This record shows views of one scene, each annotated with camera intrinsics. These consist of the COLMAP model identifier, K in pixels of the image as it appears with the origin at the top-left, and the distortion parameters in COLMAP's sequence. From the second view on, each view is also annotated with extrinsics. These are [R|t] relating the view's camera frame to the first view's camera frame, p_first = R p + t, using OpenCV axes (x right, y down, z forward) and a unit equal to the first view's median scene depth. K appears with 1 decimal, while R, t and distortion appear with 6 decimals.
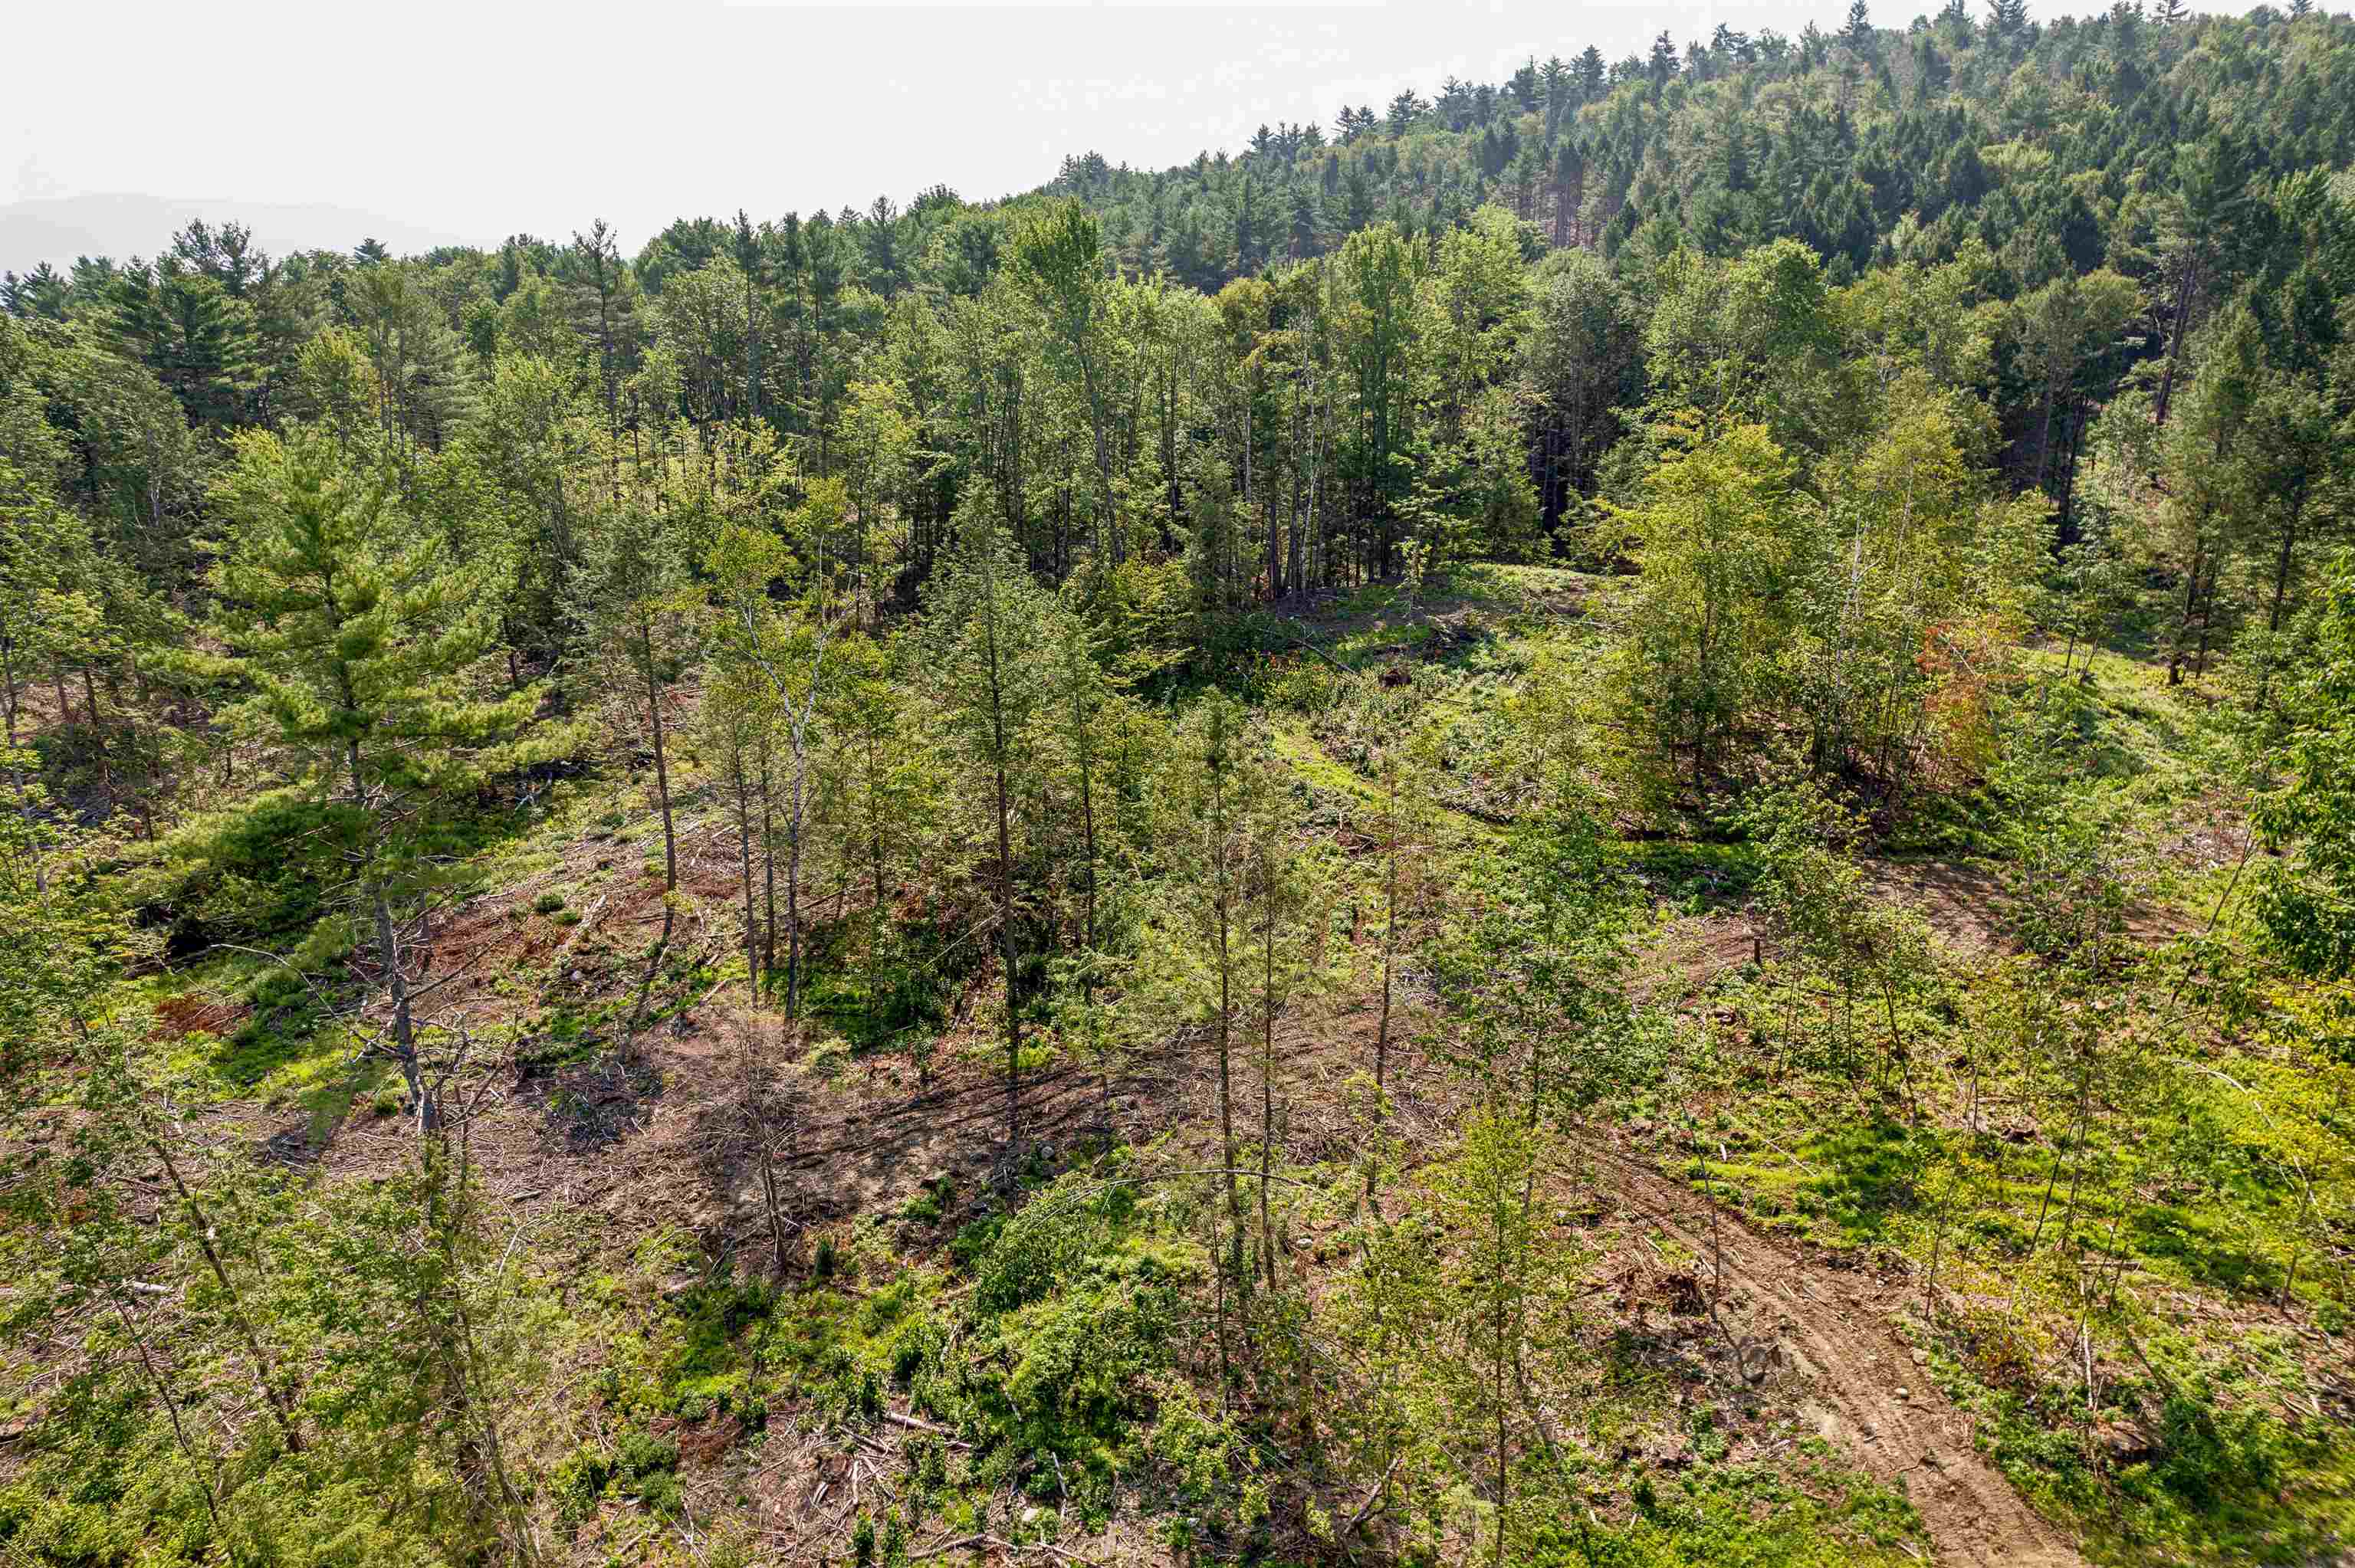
lens RADIAL K [[1528.4, 0, 1184.0], [0, 1528.4, 792.8], [0, 0, 1]] dist [-0.044843, 0.040146]
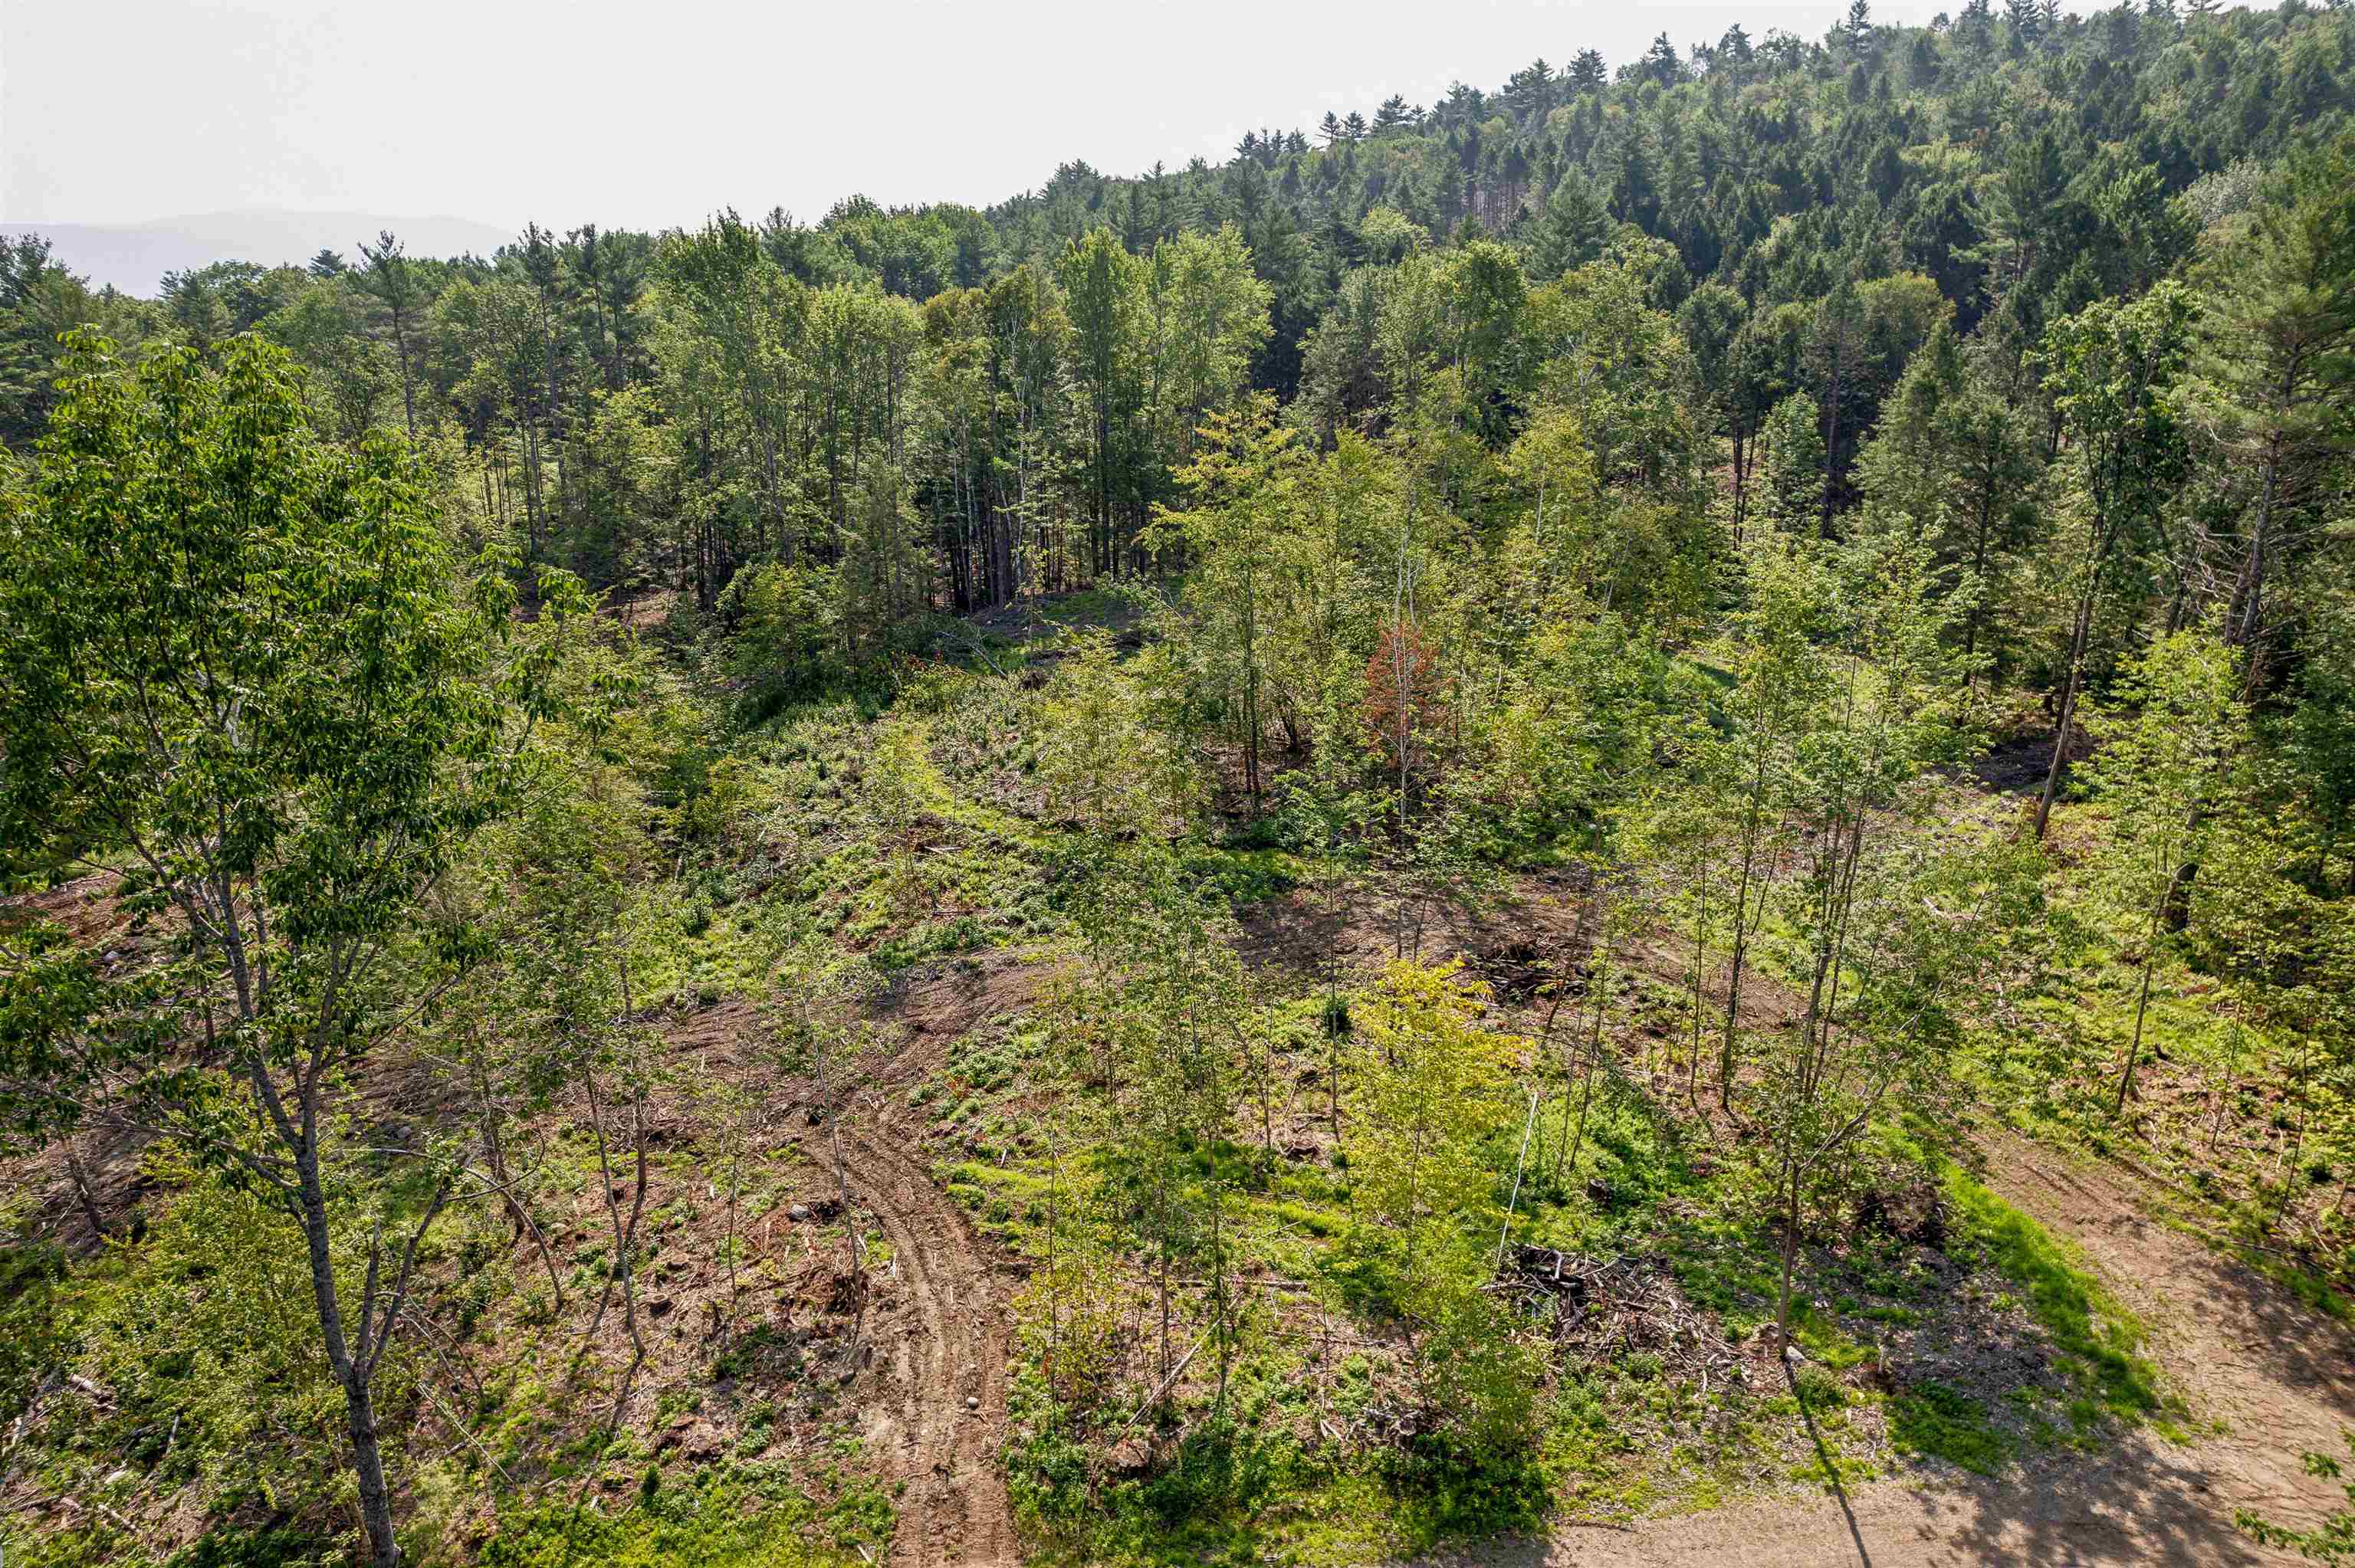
lens RADIAL K [[1528.4, 0, 1186.9], [0, 1528.4, 789.0], [0, 0, 1]] dist [-0.044843, 0.040146]
pose [[0.997826, 0.017839, -0.063447, 0.127668], [-0.018223, 0.999819, -0.005474, -0.000500], [0.063338, 0.006619, 0.997970, 0.001642]]
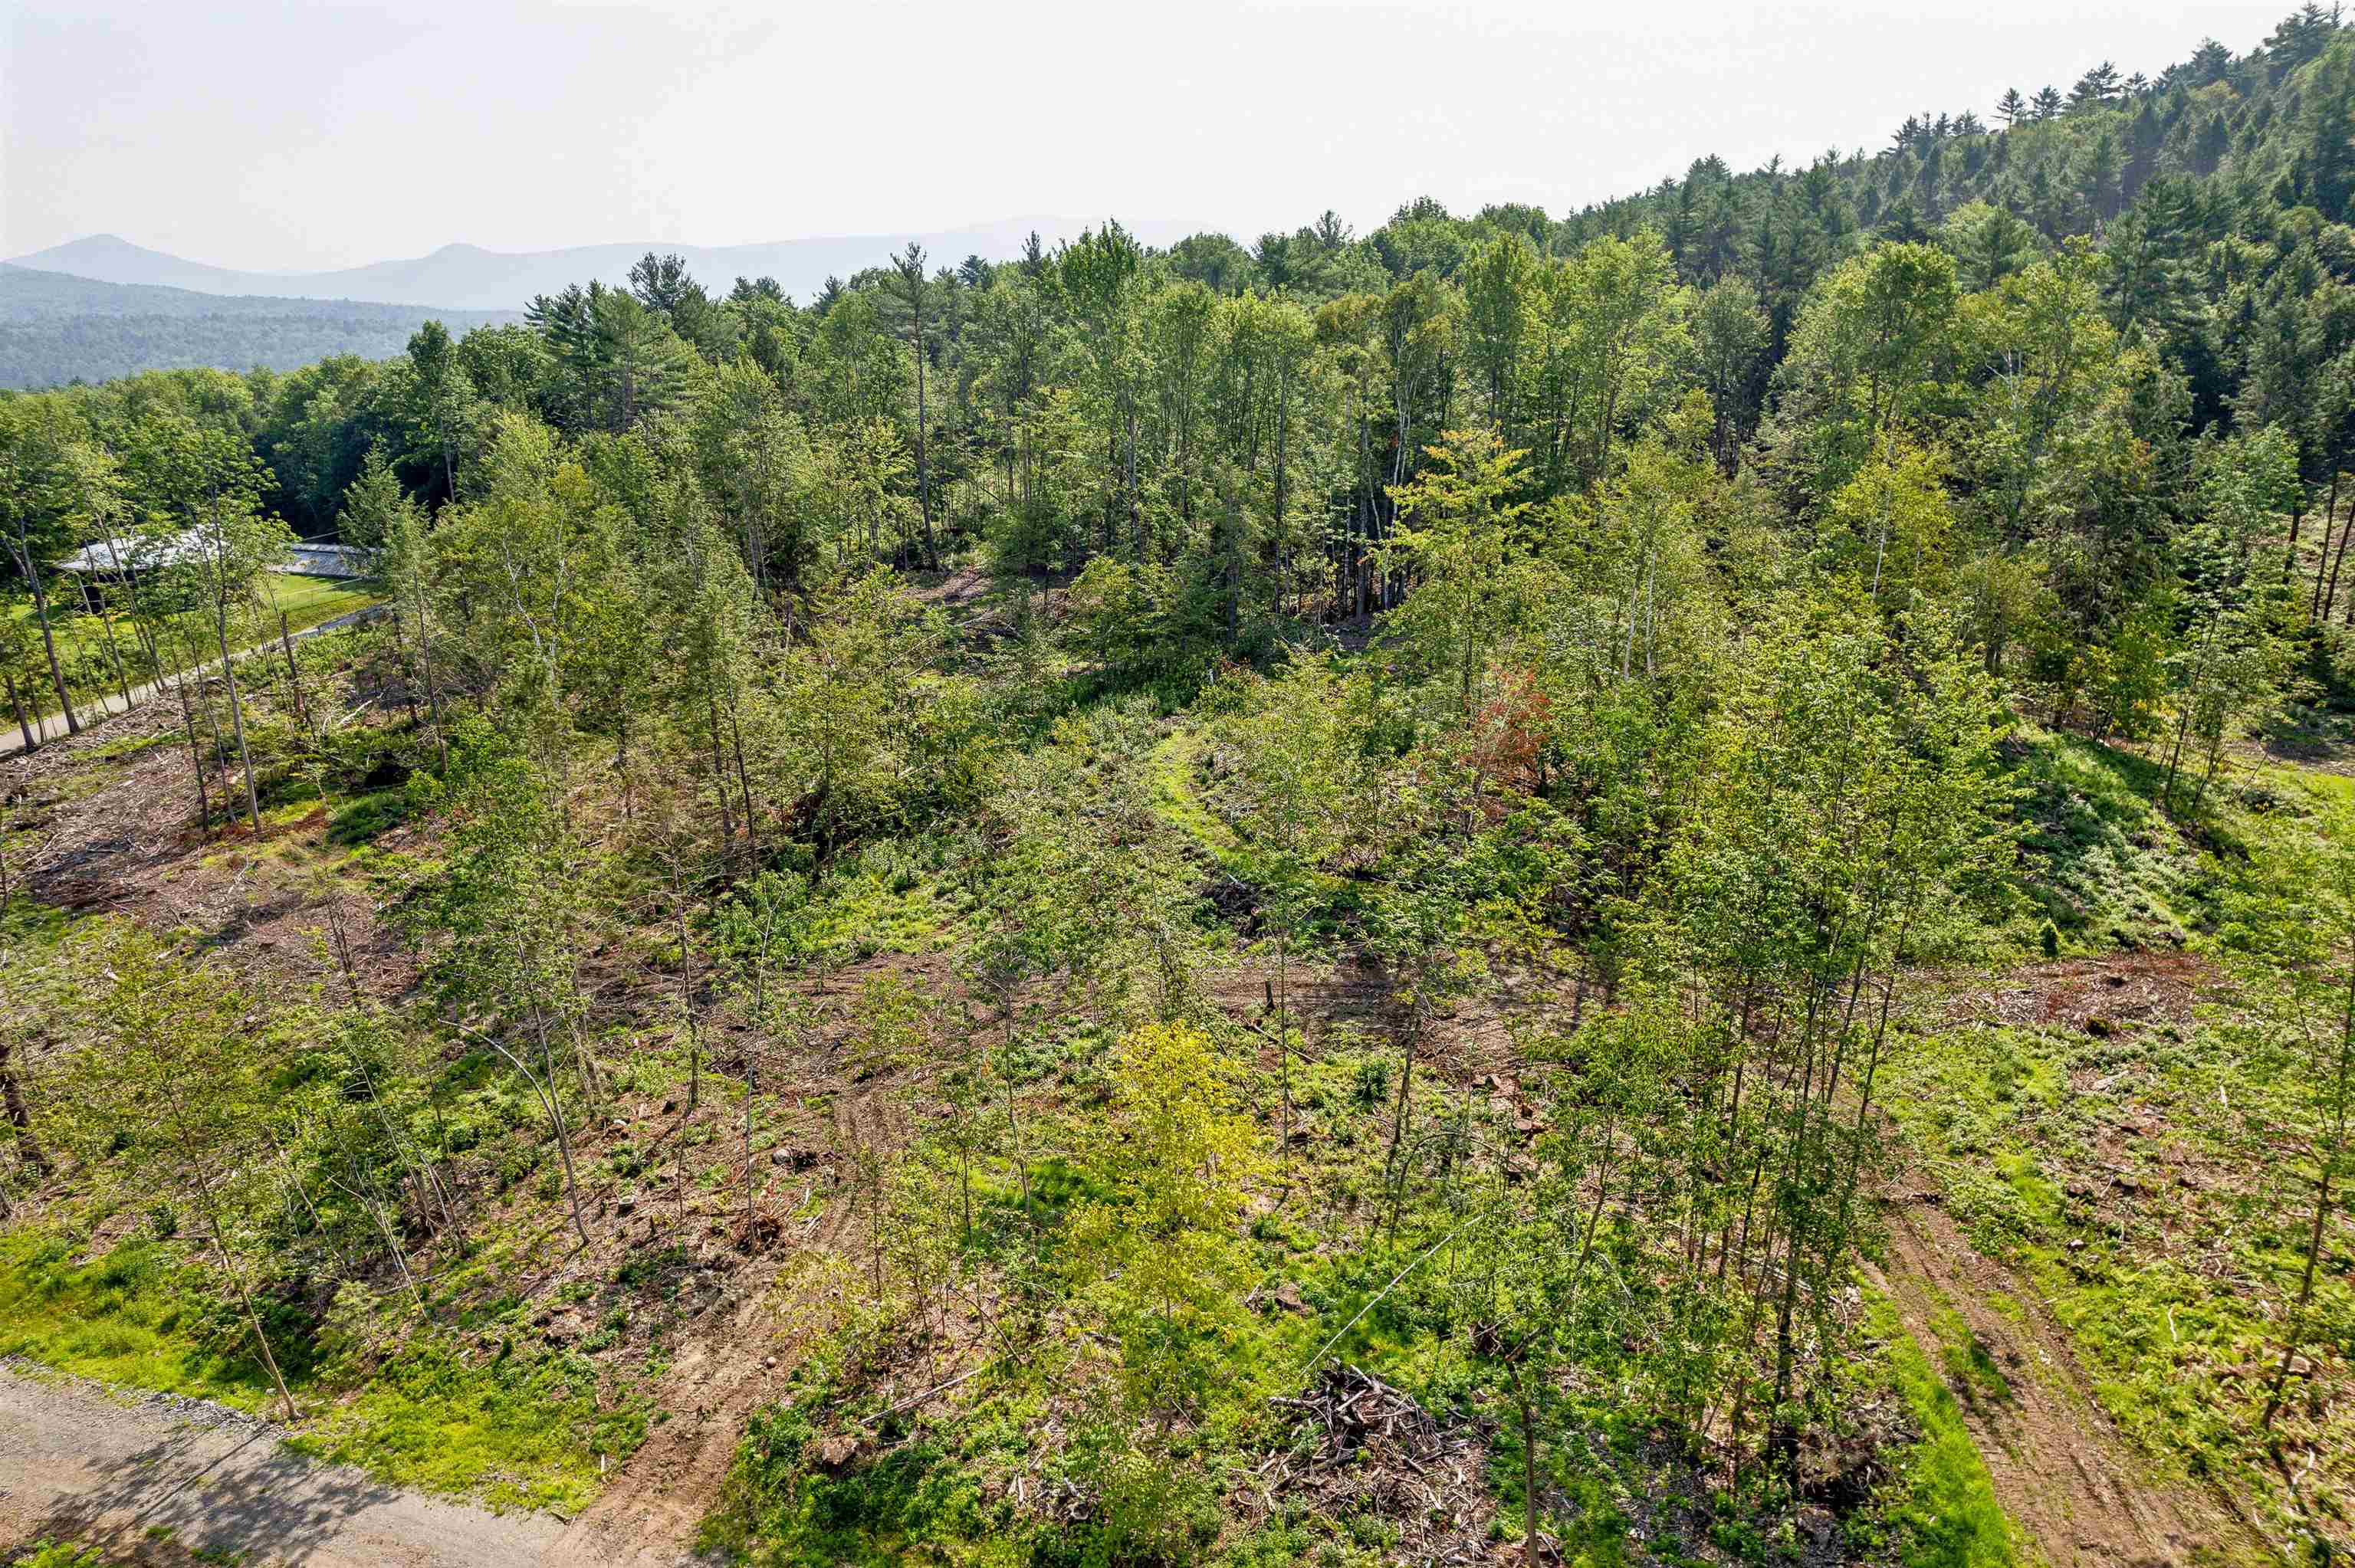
lens RADIAL K [[1528.4, 0, 1165.3], [0, 1528.4, 788.4], [0, 0, 1]] dist [-0.044843, 0.040146]
pose [[0.876003, 0.141448, -0.461097, 0.208387], [-0.144808, 0.989055, 0.028297, -0.011294], [0.460053, 0.041982, 0.886898, 0.029720]]
